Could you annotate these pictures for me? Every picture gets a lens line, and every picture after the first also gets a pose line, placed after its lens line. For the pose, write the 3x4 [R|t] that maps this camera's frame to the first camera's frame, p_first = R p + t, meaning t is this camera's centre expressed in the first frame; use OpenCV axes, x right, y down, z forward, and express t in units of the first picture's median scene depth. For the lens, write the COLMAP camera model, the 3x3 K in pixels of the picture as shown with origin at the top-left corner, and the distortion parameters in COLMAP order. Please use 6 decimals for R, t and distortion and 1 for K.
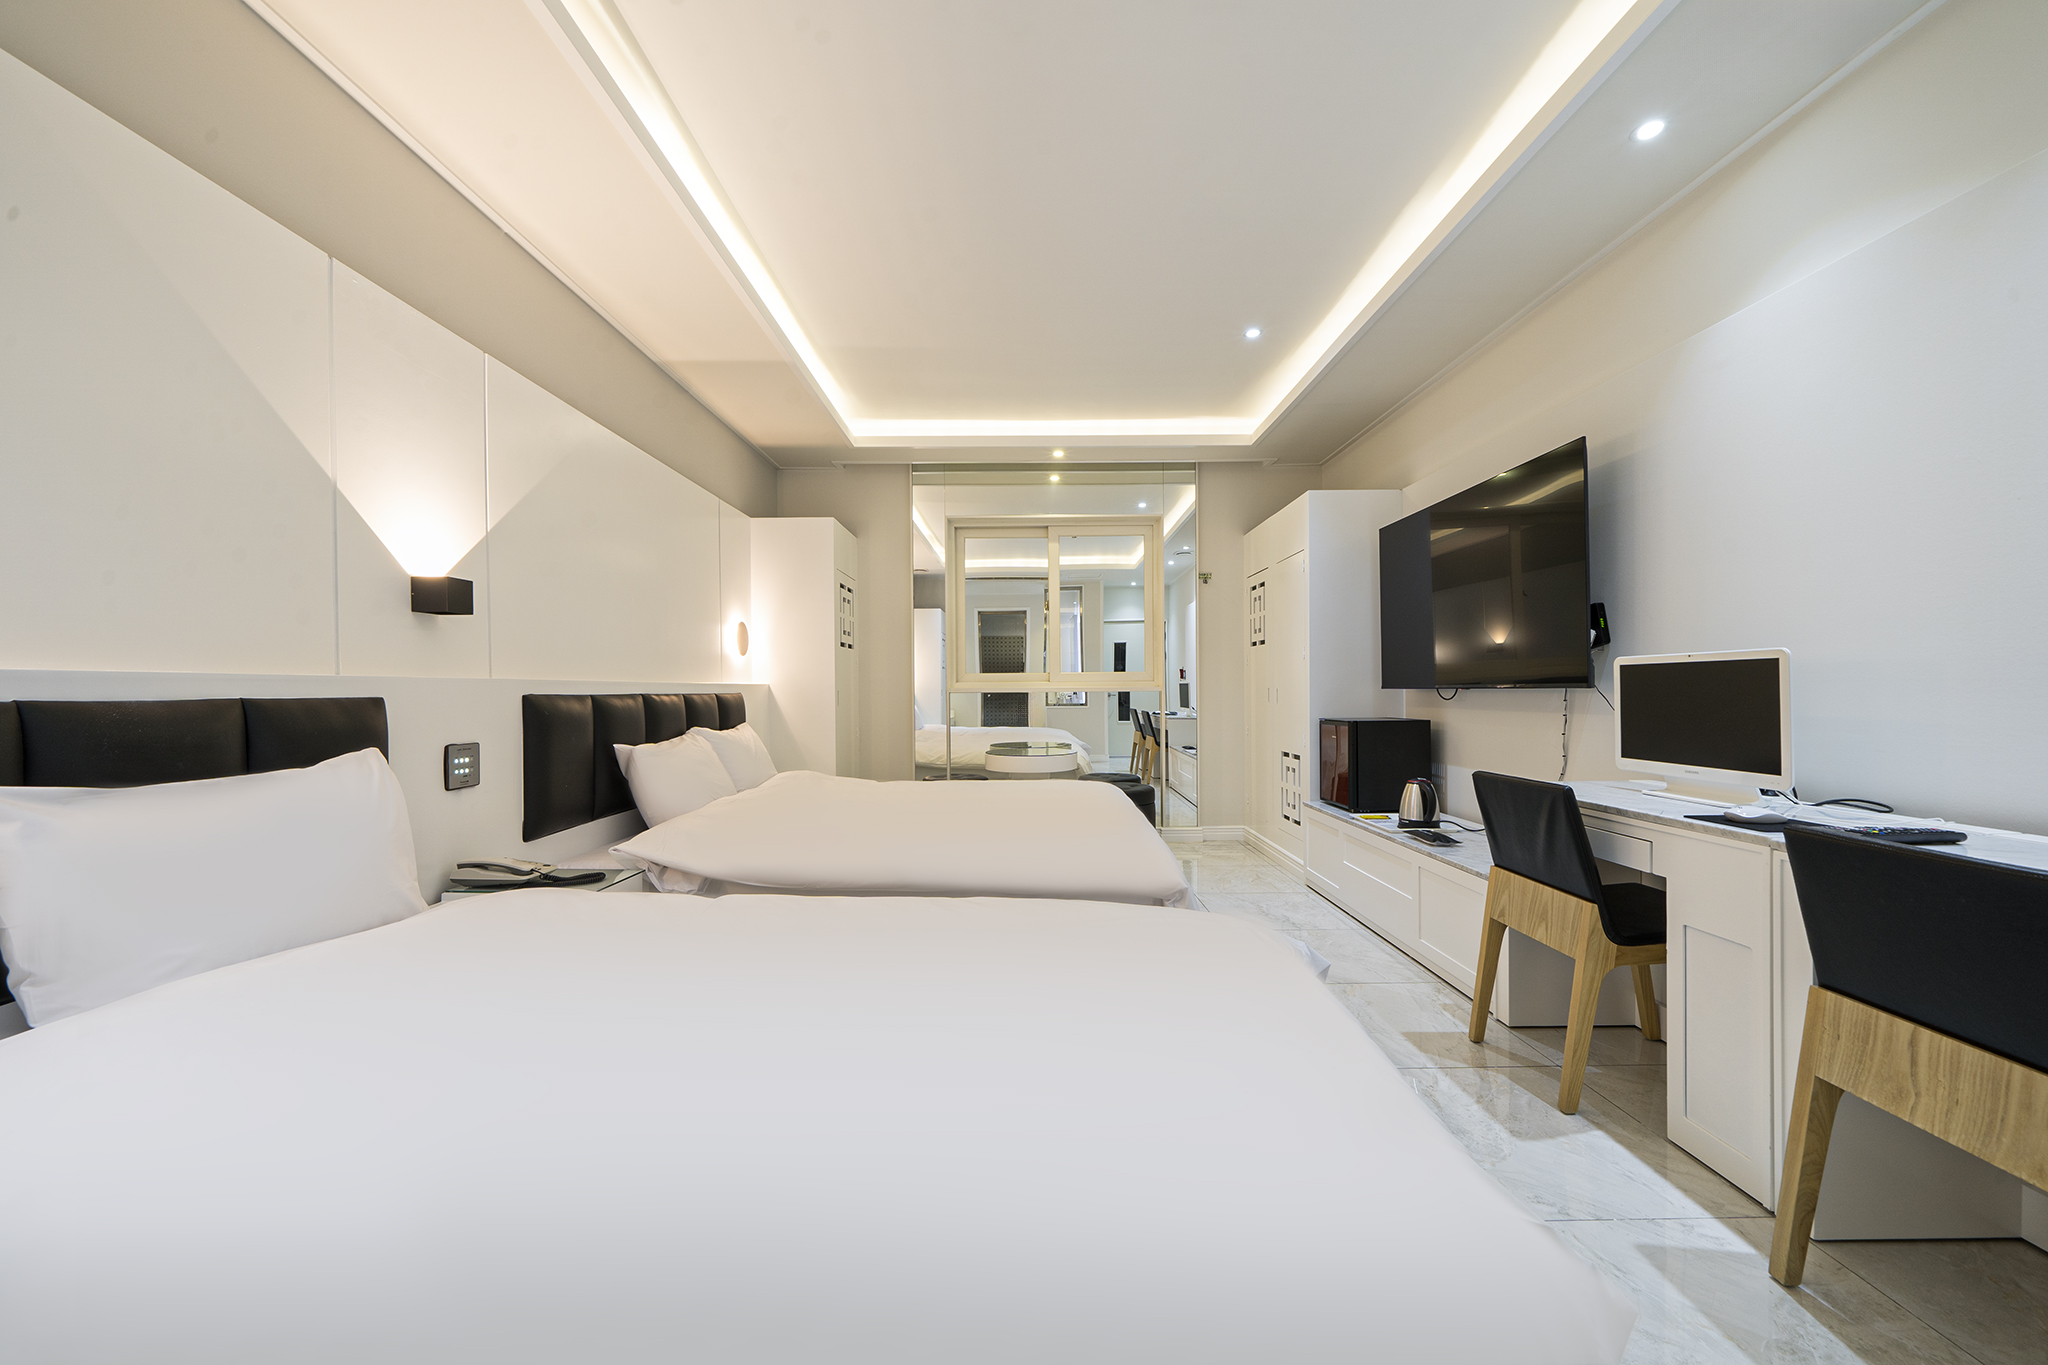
lens RADIAL K [[753.3, 0, 1018.3], [0, 753.3, 697.5], [0, 0, 1]] dist [0.000250, 0.000025]
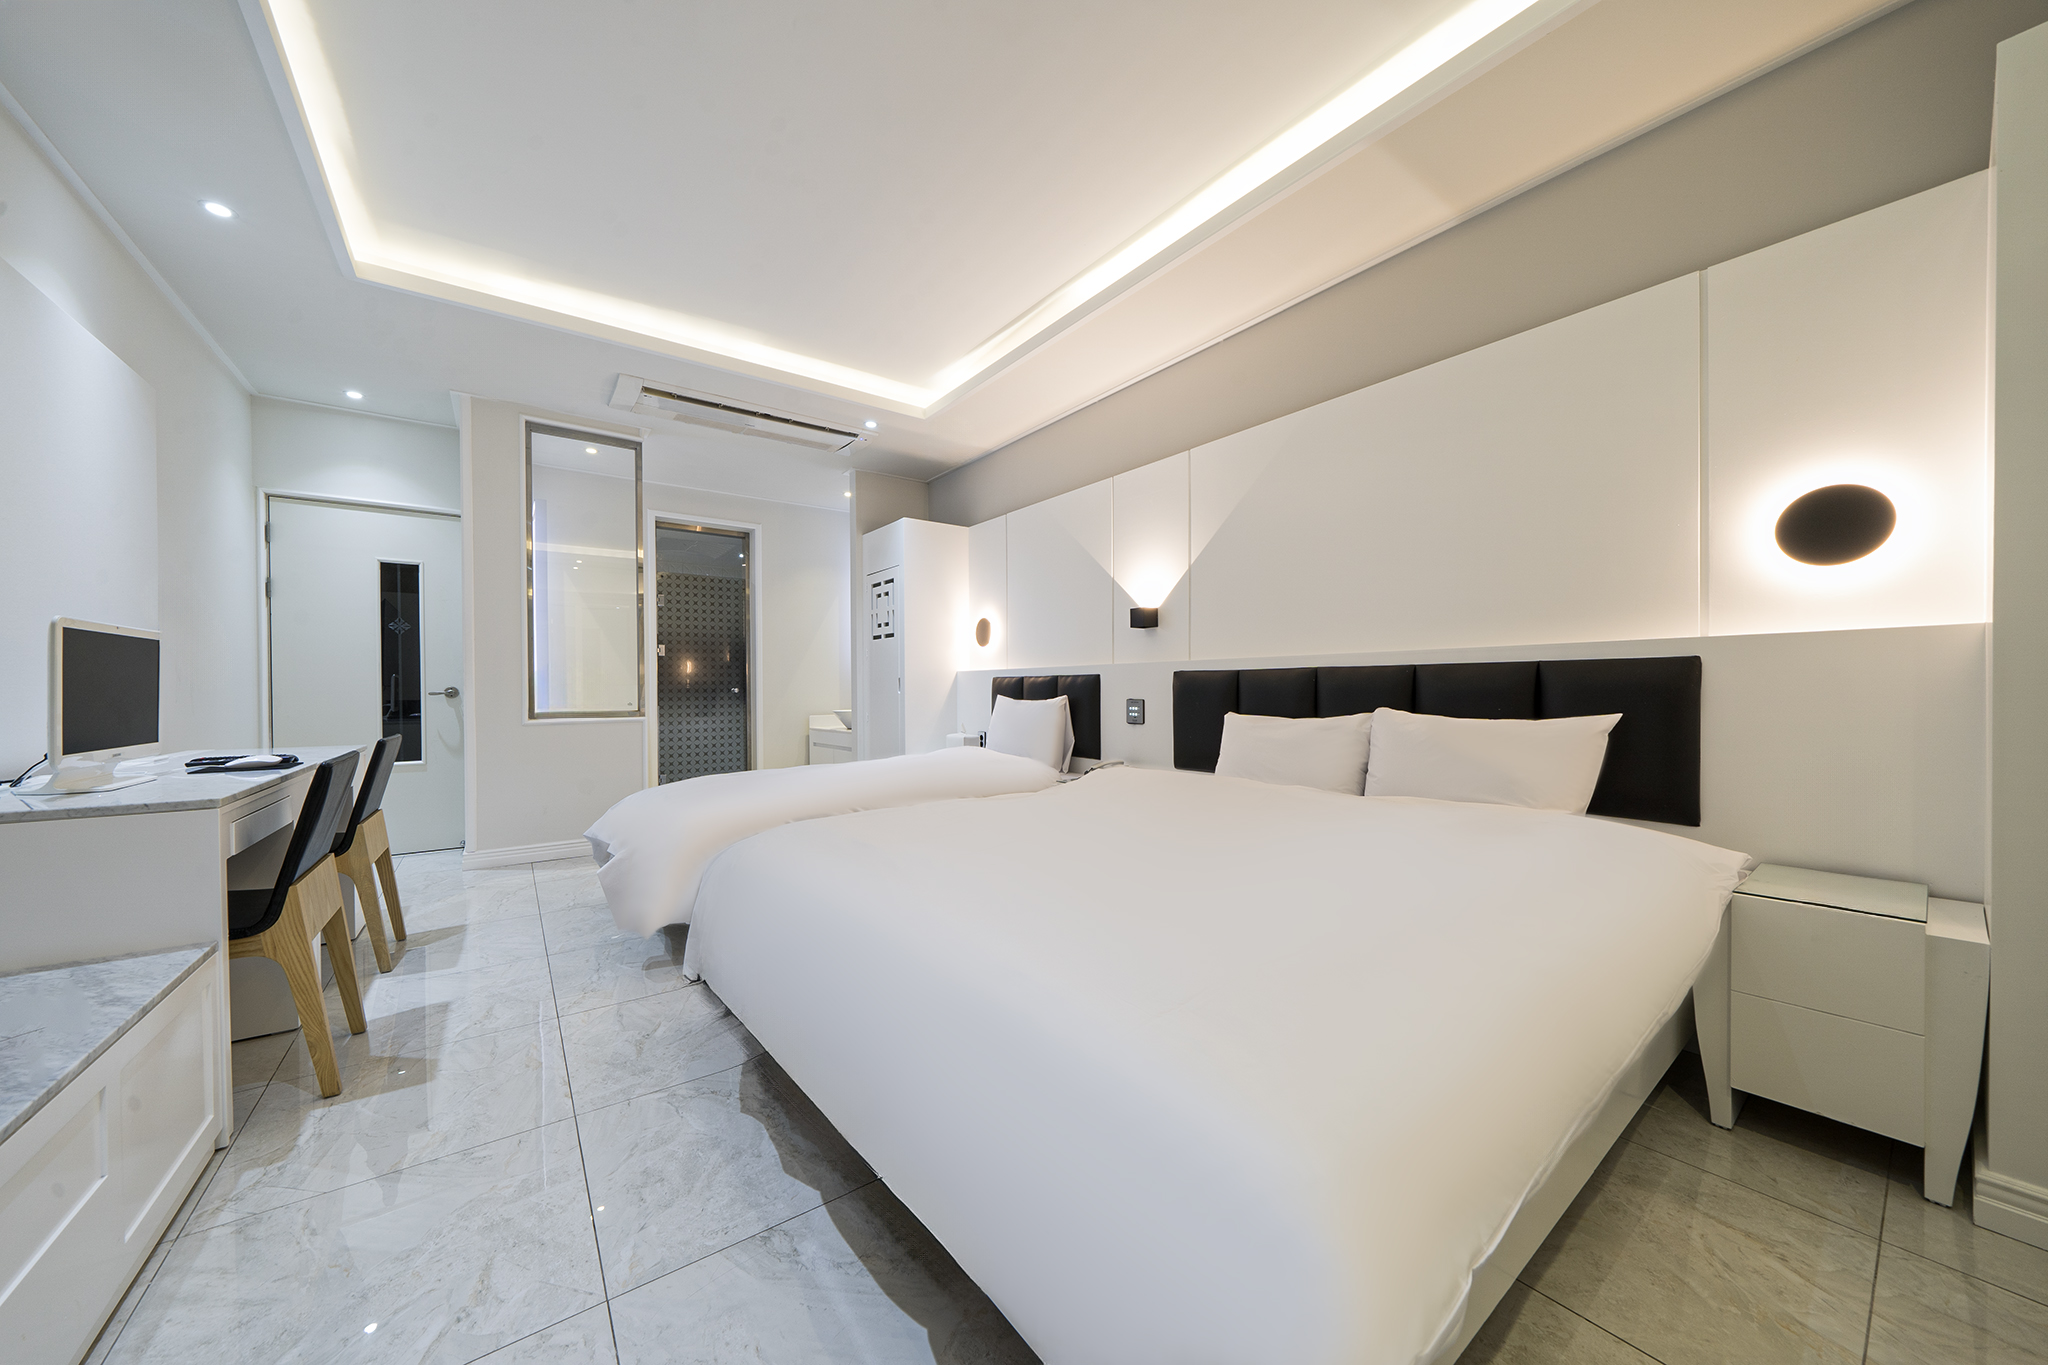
lens RADIAL K [[719.2, 0, 1030.3], [0, 719.2, 691.4], [0, 0, 1]] dist [-0.000499, -0.000031]
pose [[-0.796971, 0.014397, -0.603846, 0.306566], [0.006014, 0.999855, 0.015902, 0.007421], [0.603988, 0.009042, -0.796942, 1.353472]]
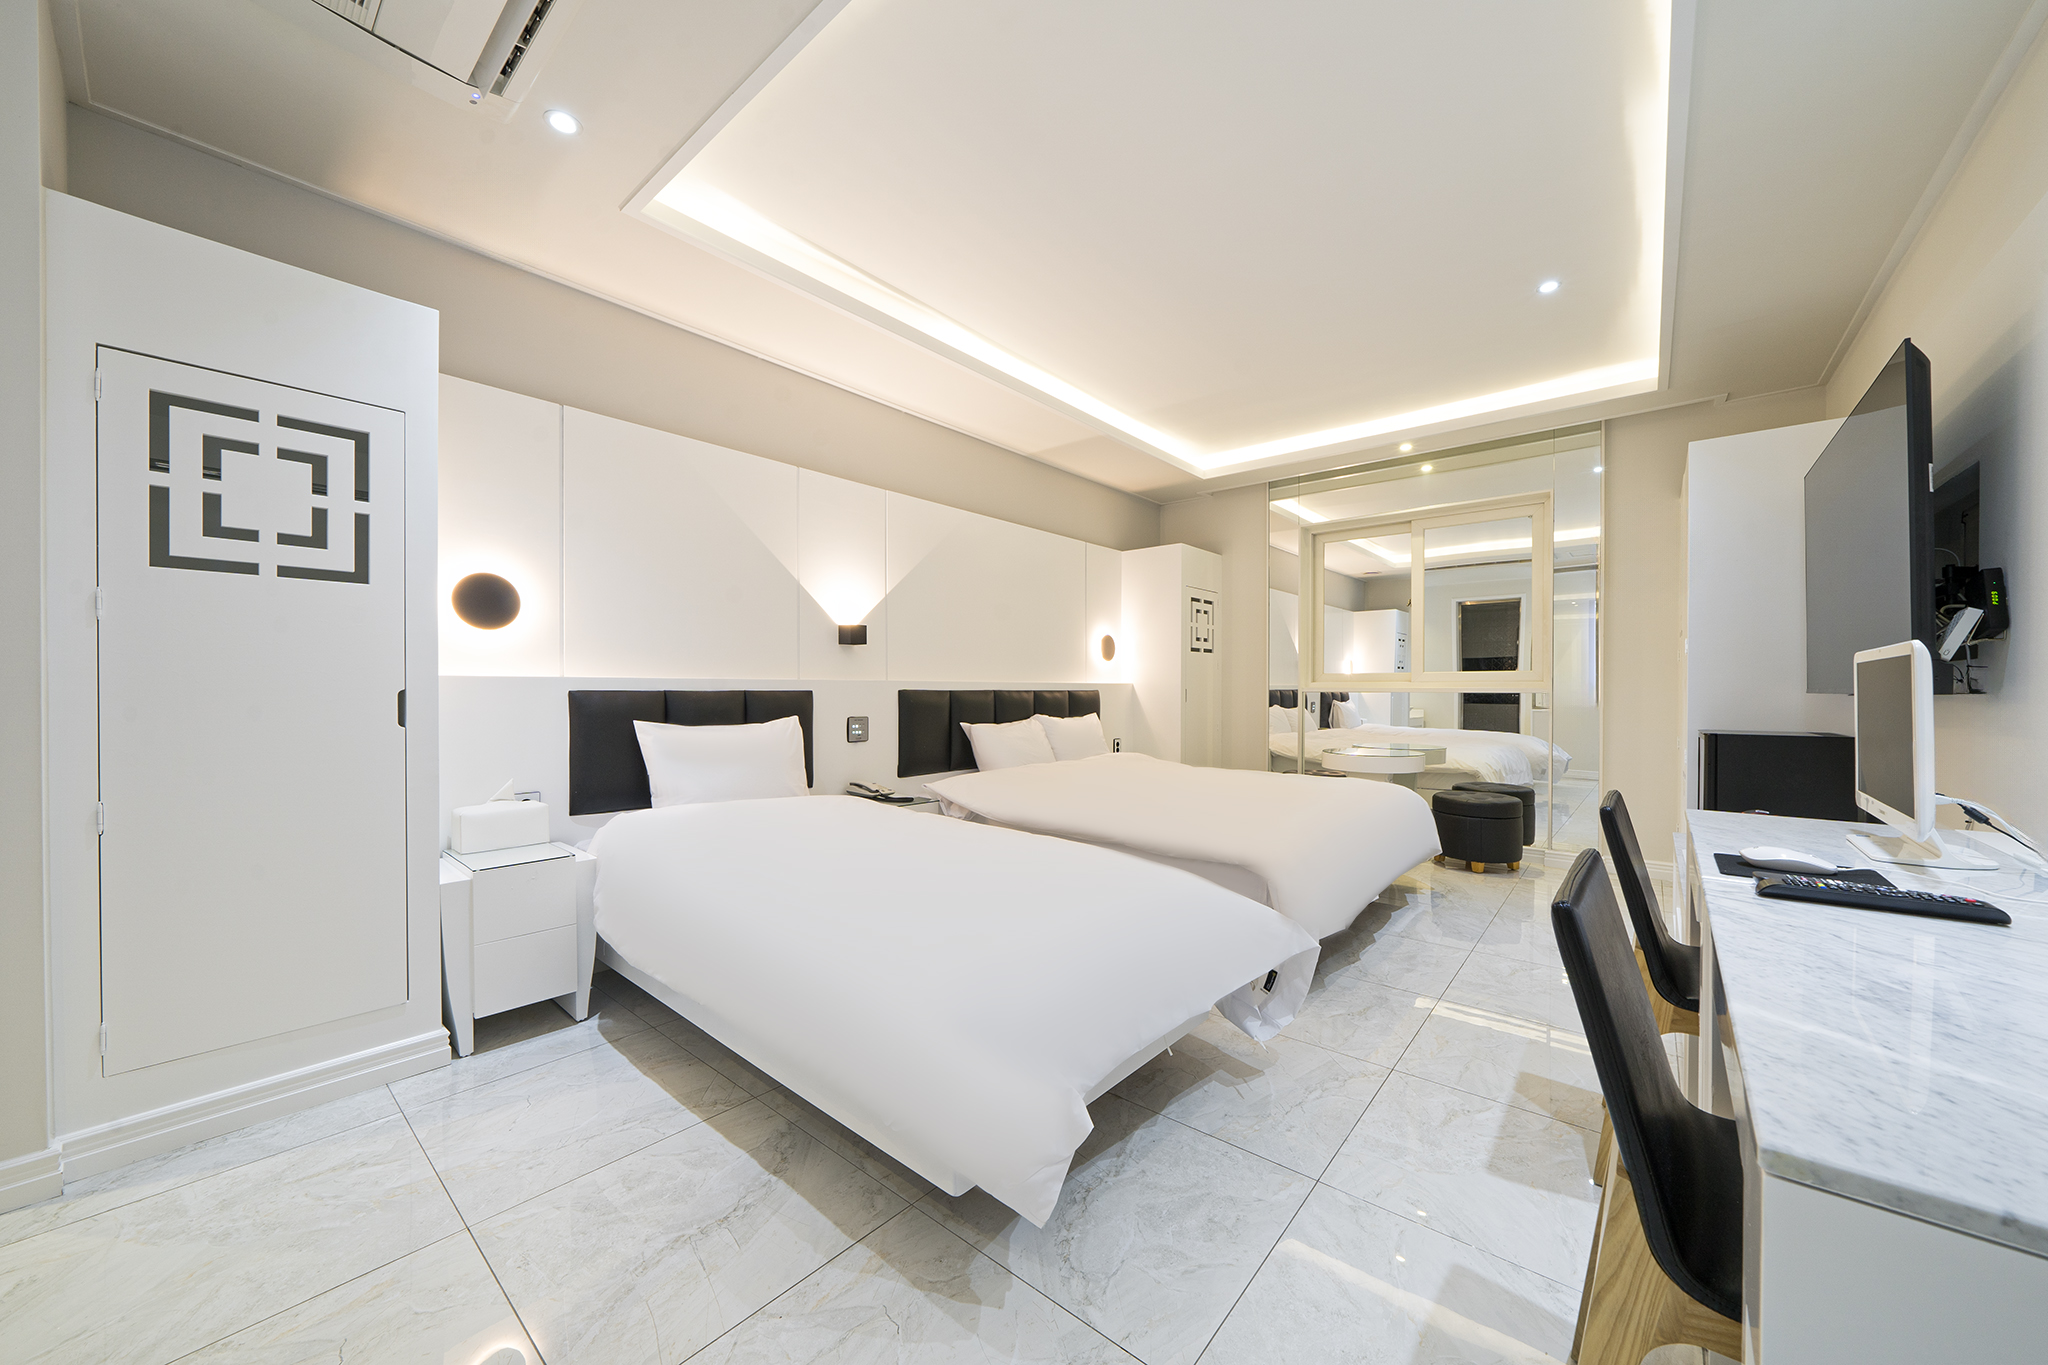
lens RADIAL K [[719.2, 0, 1030.3], [0, 719.2, 691.4], [0, 0, 1]] dist [-0.000499, -0.000031]
pose [[0.769869, 0.010145, -0.638121, 0.402861], [-0.013184, 0.999913, -0.000010, -0.003169], [0.638065, 0.008420, 0.769936, -0.031031]]
